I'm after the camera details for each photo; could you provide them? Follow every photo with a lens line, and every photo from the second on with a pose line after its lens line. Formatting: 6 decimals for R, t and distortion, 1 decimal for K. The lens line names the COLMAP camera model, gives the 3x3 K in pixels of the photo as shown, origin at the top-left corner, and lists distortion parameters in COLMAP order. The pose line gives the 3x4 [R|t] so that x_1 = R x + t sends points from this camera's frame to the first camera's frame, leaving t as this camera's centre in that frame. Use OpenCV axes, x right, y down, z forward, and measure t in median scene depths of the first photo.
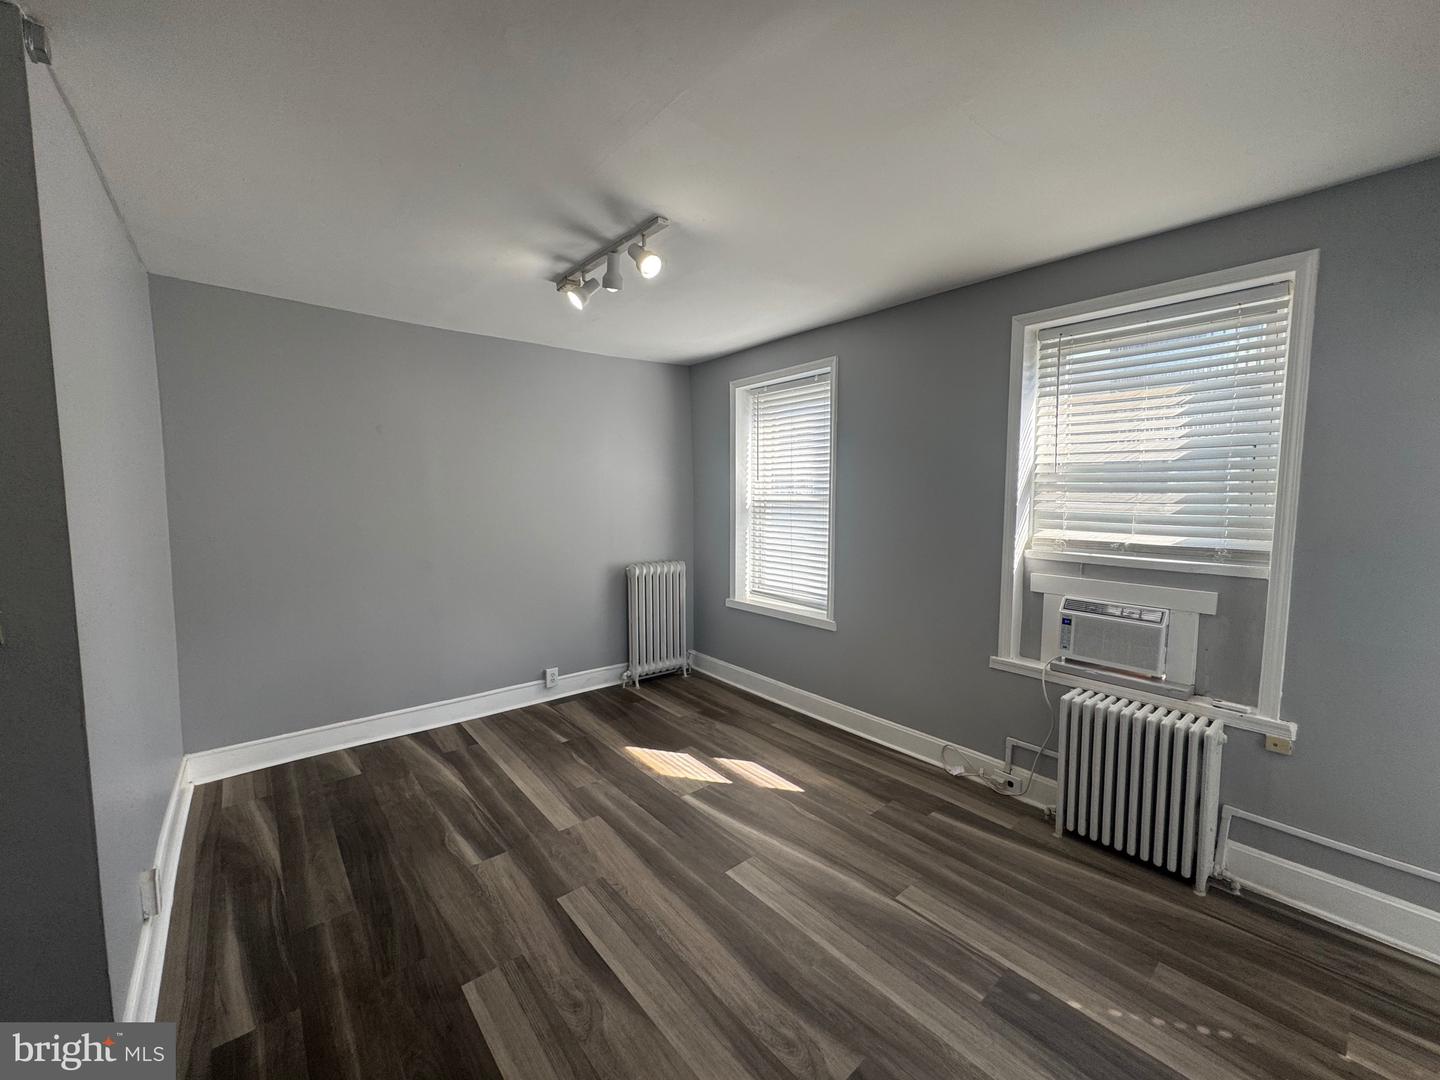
lens RADIAL K [[573.5, 0, 720.4], [0, 573.5, 540.2], [0, 0, 1]] dist [-0.001634, 0.000388]
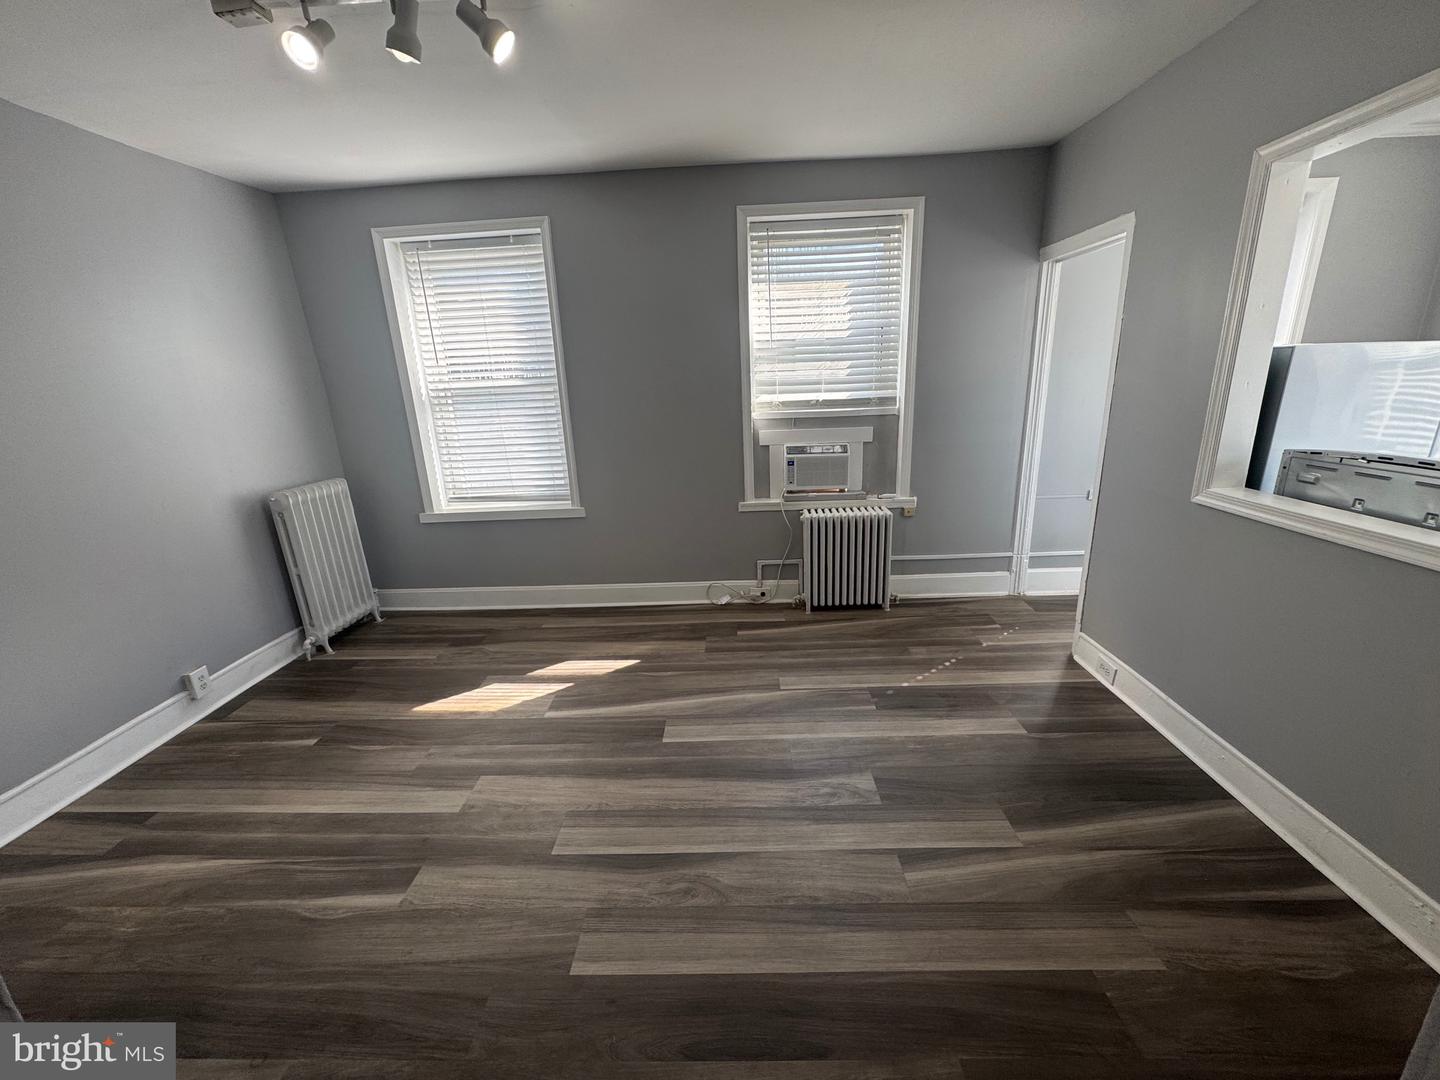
lens RADIAL K [[573.5, 0, 721.6], [0, 573.5, 538.7], [0, 0, 1]] dist [-0.001634, 0.000388]
pose [[0.662183, -0.234687, 0.711643, -0.492733], [0.104516, 0.969334, 0.222416, -0.002415], [-0.742017, -0.072902, 0.666405, 0.210491]]
